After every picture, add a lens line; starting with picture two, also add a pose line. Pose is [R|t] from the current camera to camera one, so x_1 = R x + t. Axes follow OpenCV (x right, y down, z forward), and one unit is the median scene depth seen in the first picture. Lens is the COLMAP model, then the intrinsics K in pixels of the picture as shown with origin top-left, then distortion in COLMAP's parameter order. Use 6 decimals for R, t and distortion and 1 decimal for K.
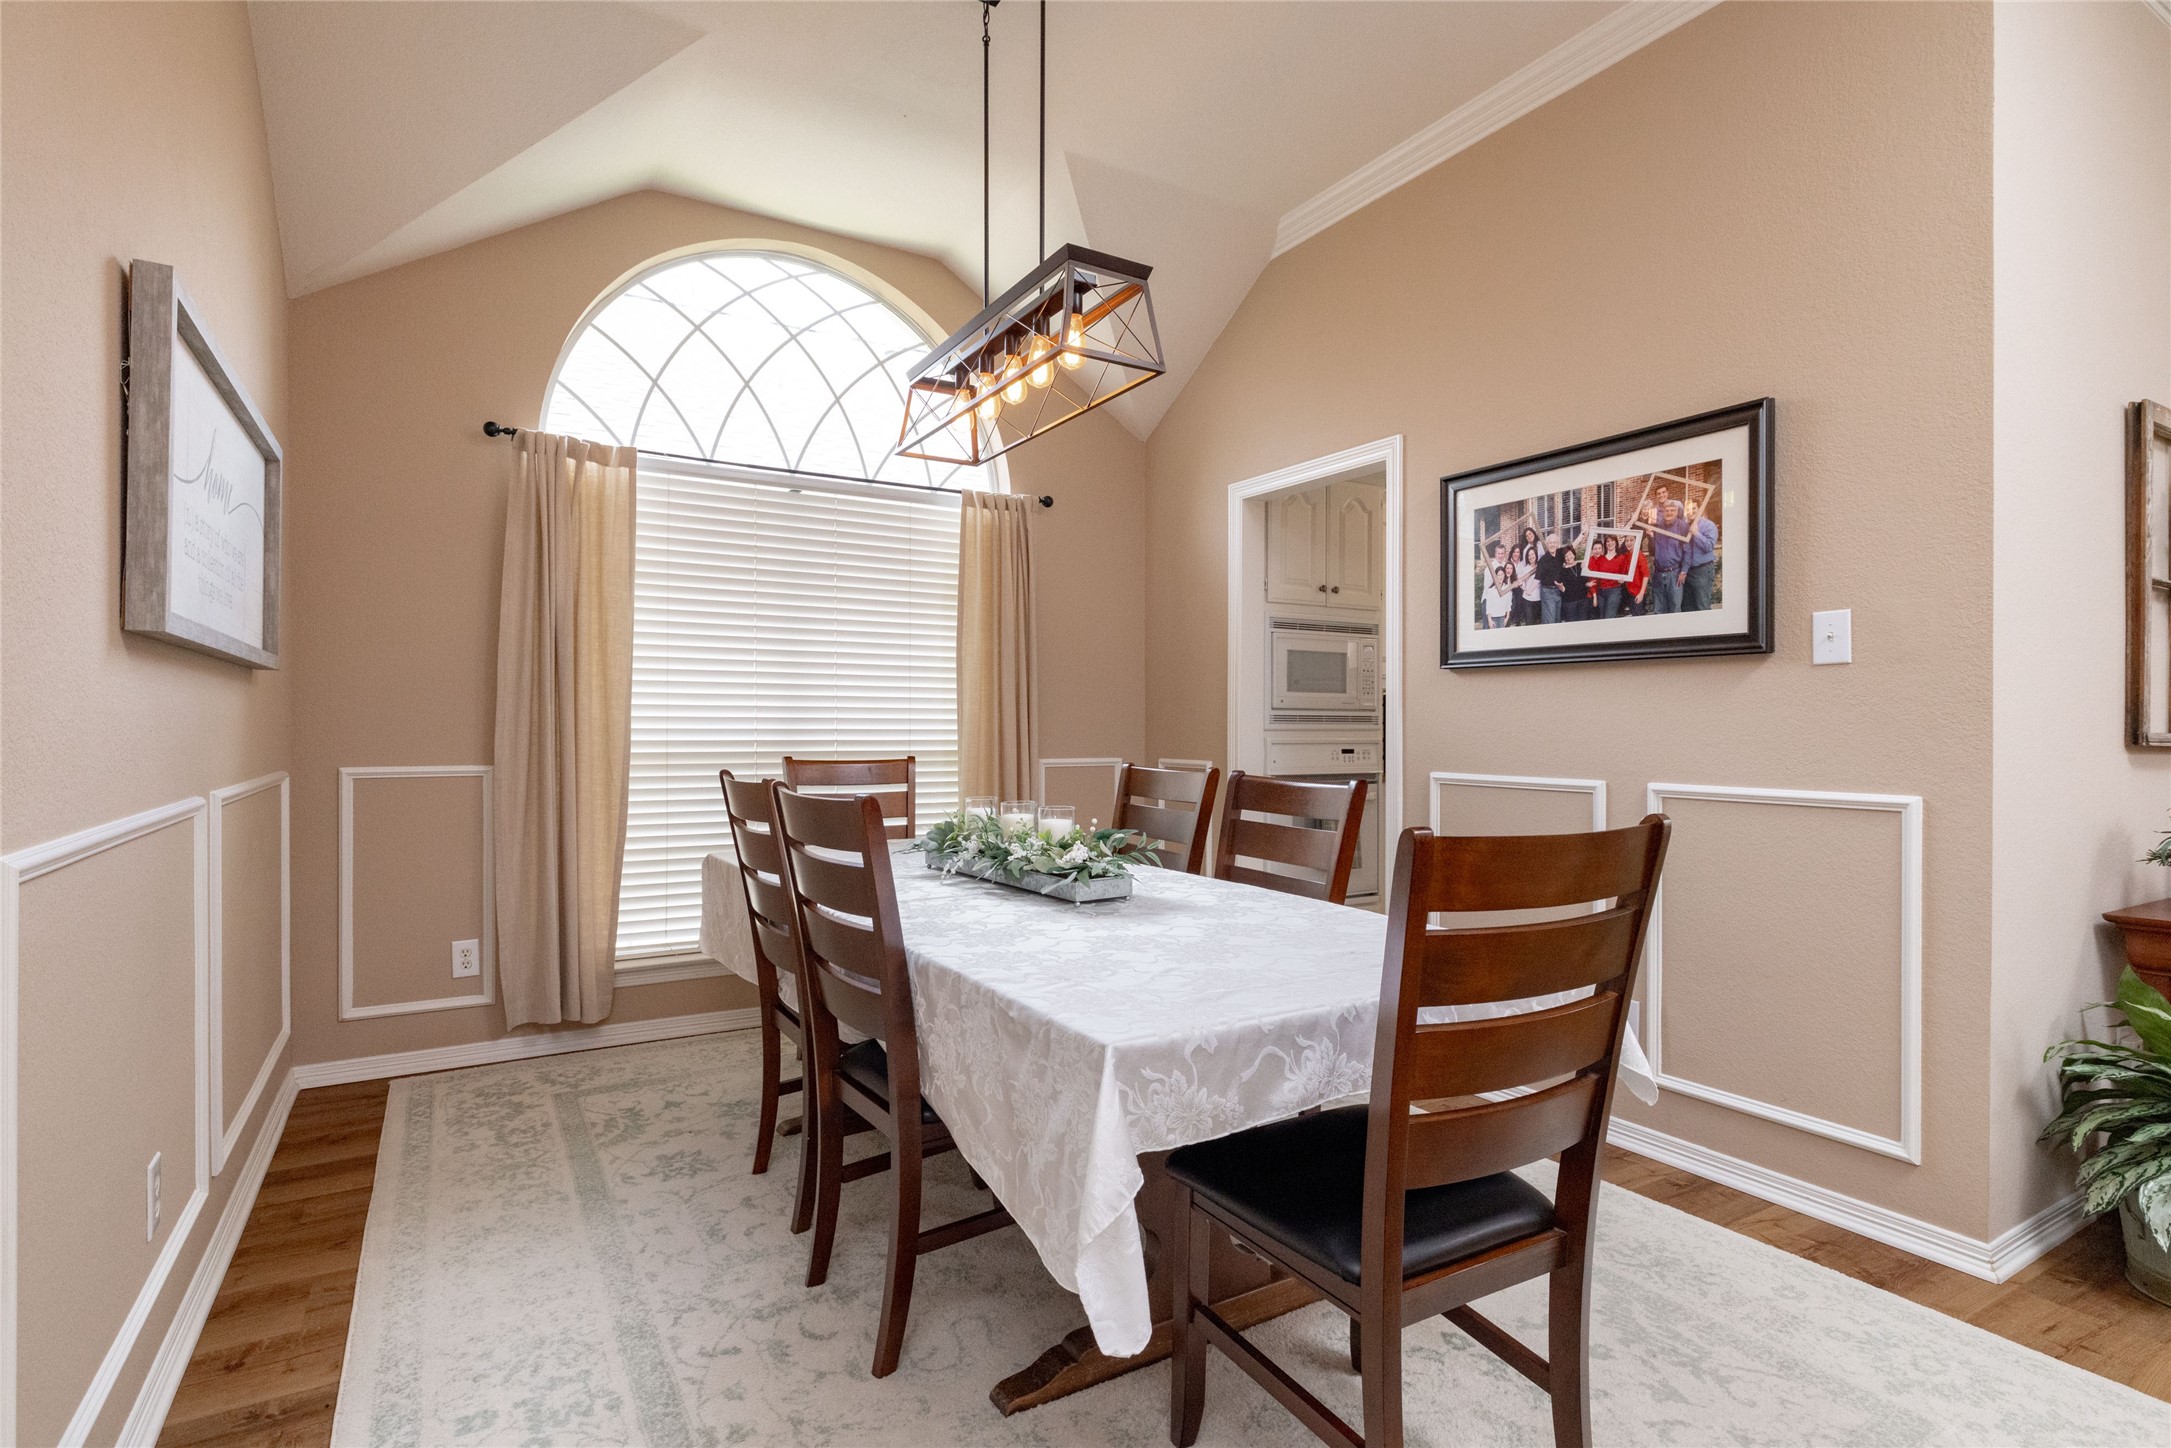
lens RADIAL K [[1094.7, 0, 1053.7], [0, 1094.7, 725.1], [0, 0, 1]] dist [-0.001316, 0.000101]
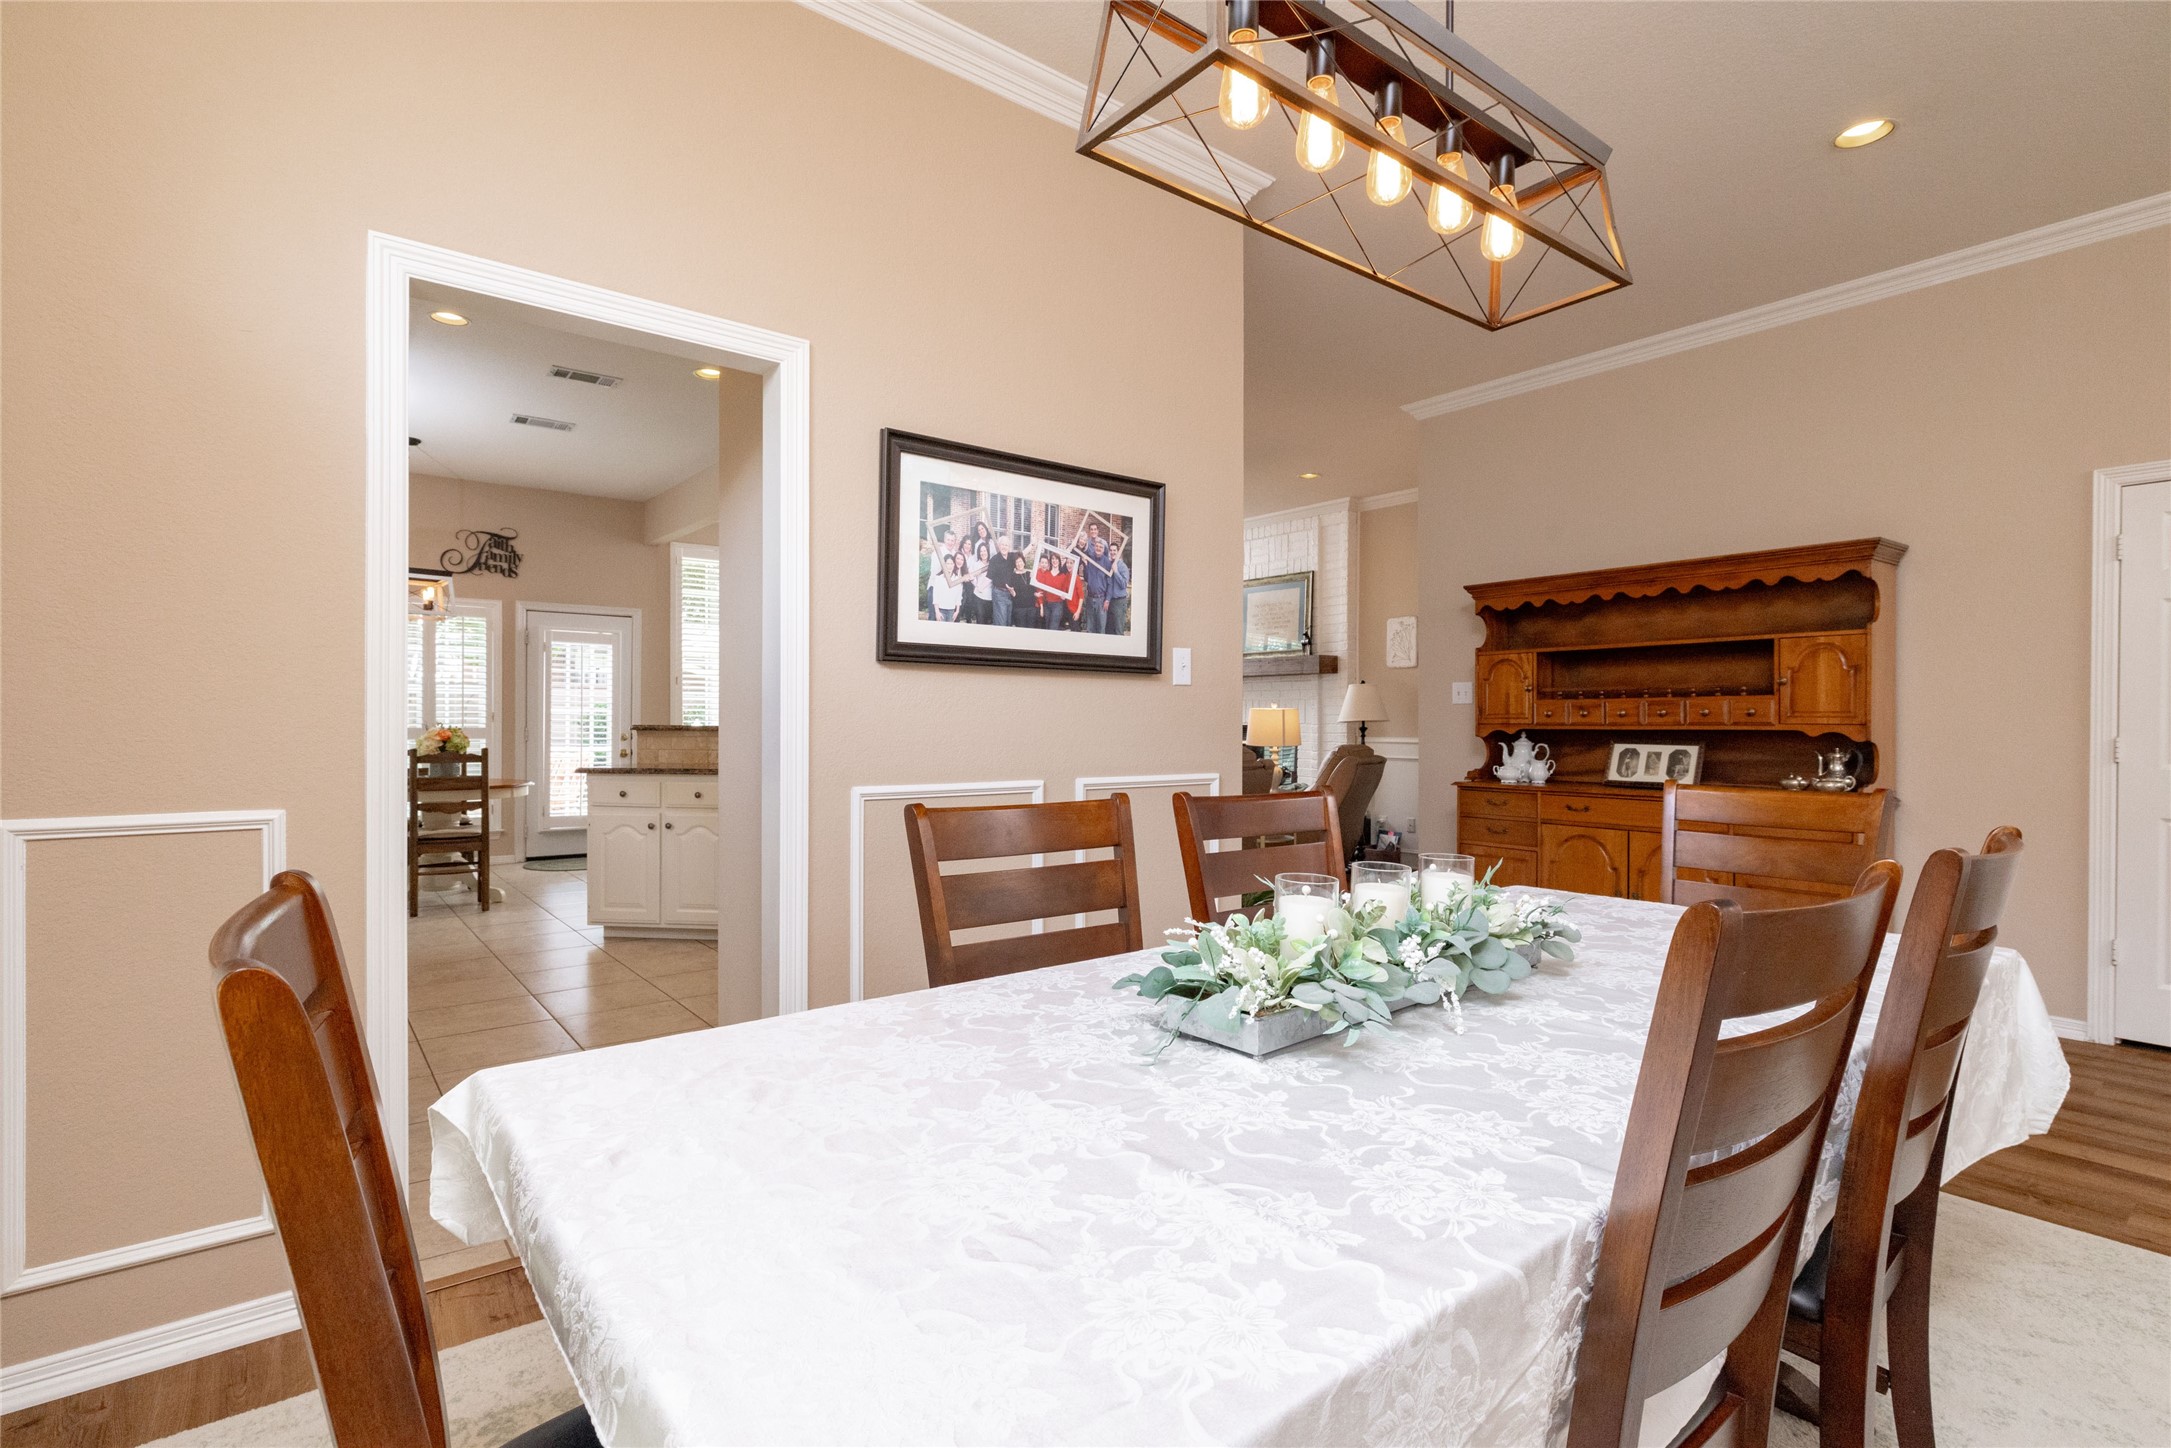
lens RADIAL K [[1029.5, 0, 1085.5], [0, 1029.5, 724.0], [0, 0, 1]] dist [-0.001323, -0.000203]
pose [[-0.160770, -0.005015, 0.986979, -0.511721], [-0.004962, 0.999979, 0.004273, -0.008935], [-0.986979, -0.004210, -0.160792, 1.148791]]
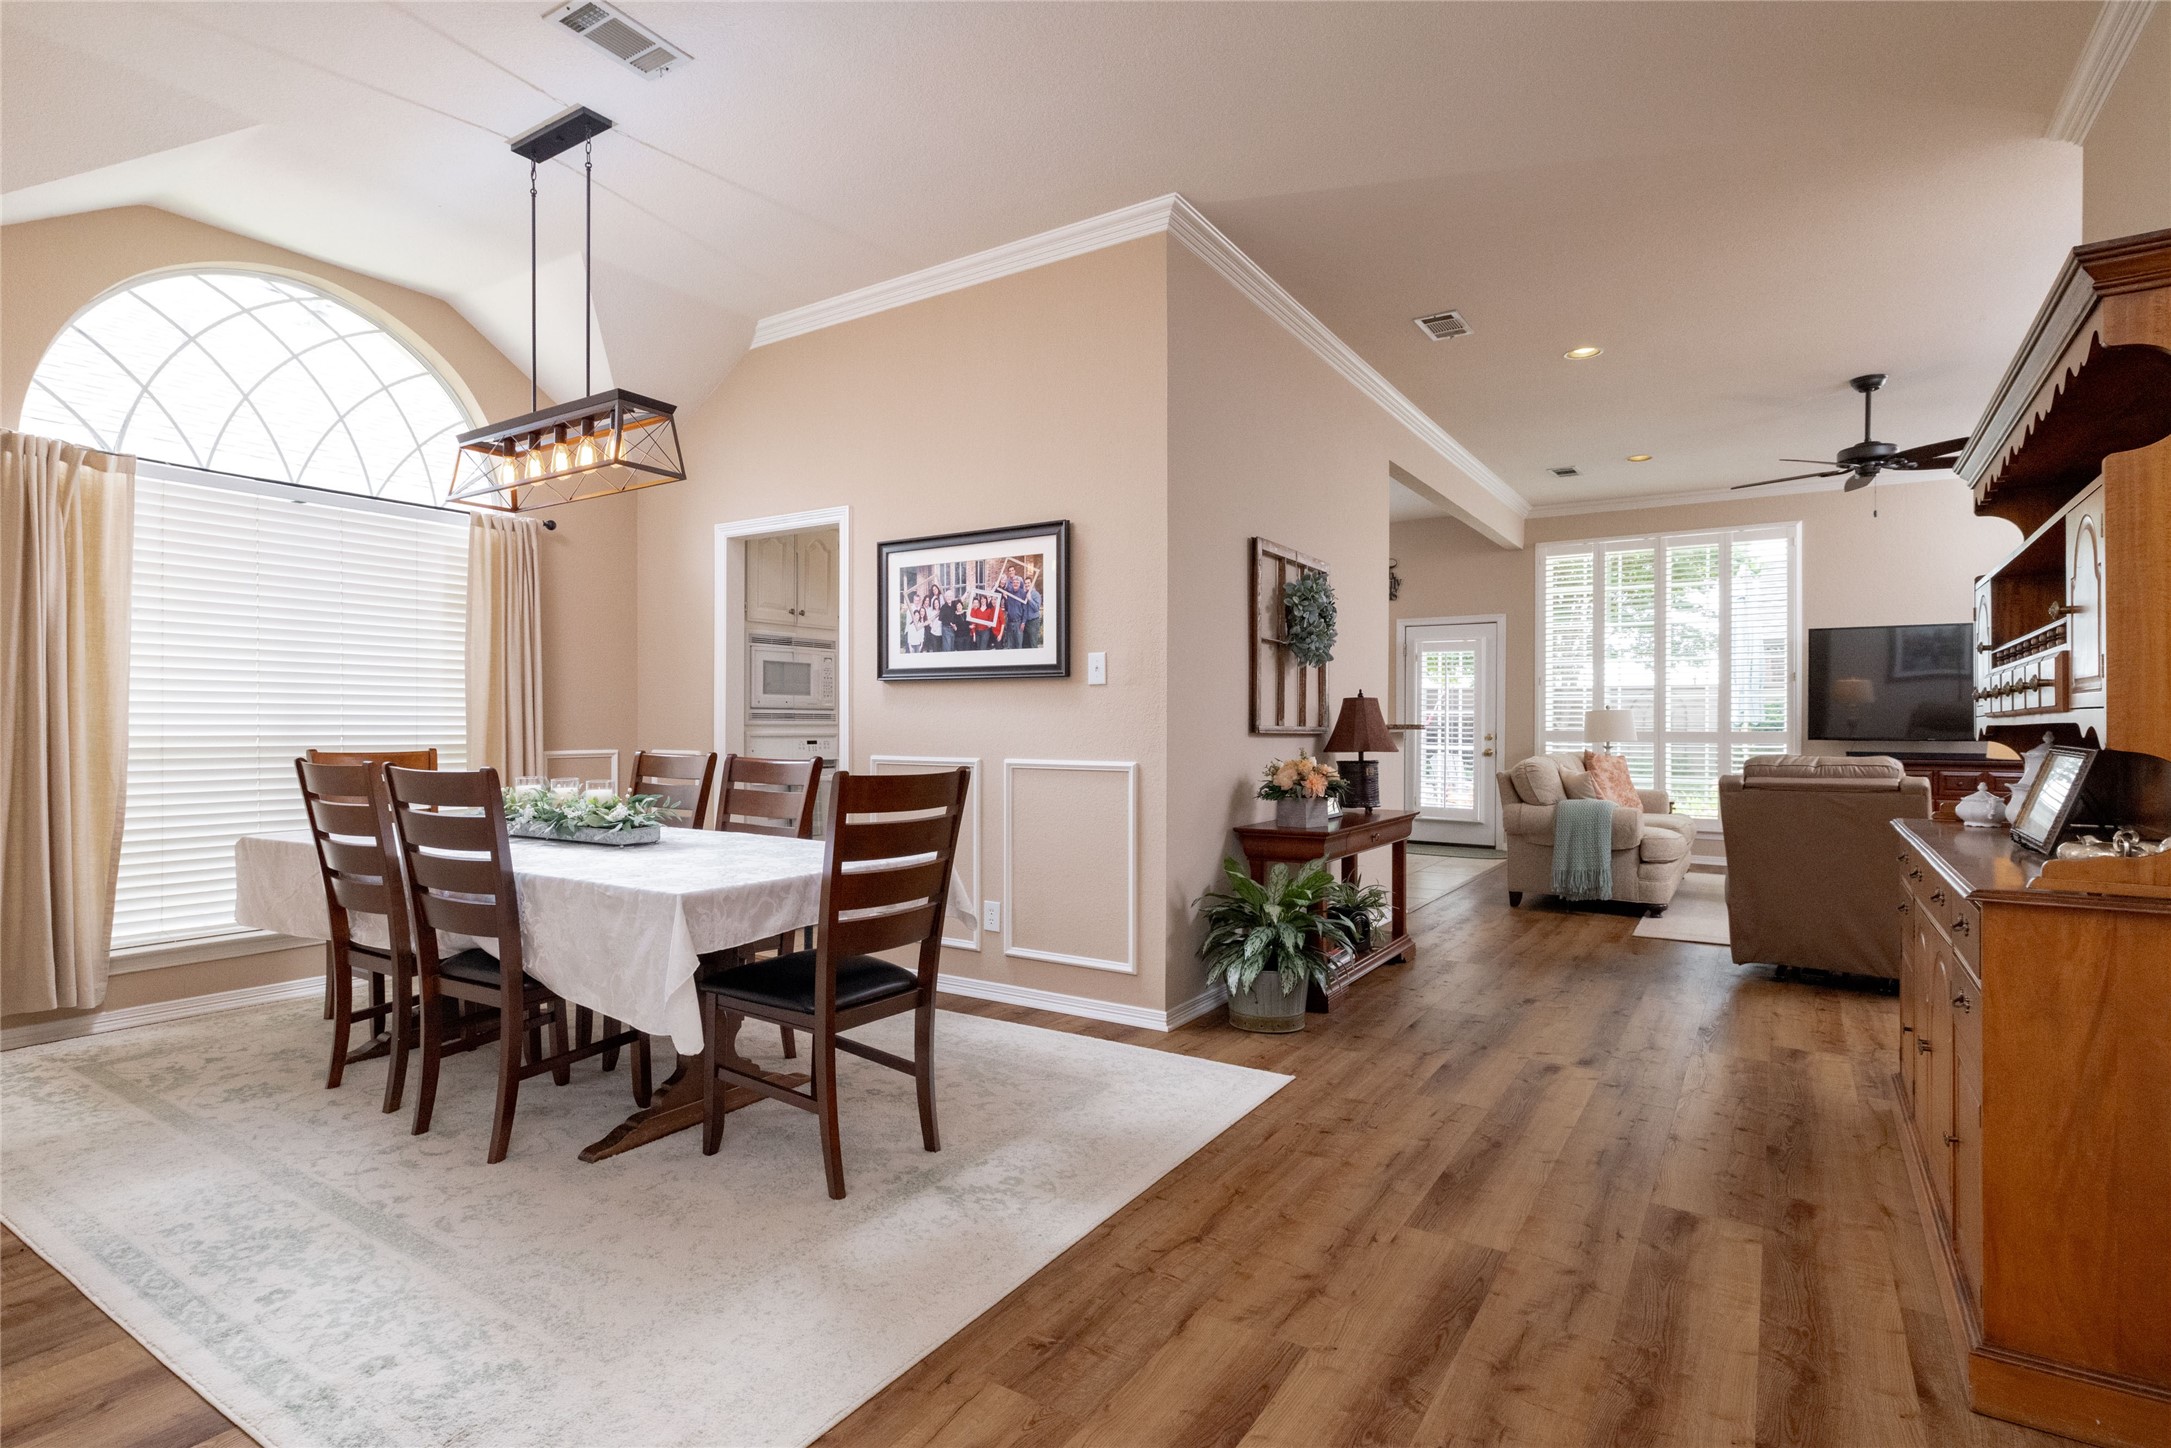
lens RADIAL K [[1094.7, 0, 1053.7], [0, 1094.7, 725.1], [0, 0, 1]] dist [-0.001316, 0.000101]
pose [[0.888461, -0.001644, 0.458950, -0.097634], [0.000013, 0.999994, 0.003556, 0.000023], [-0.458953, -0.003153, 0.888455, -0.387901]]
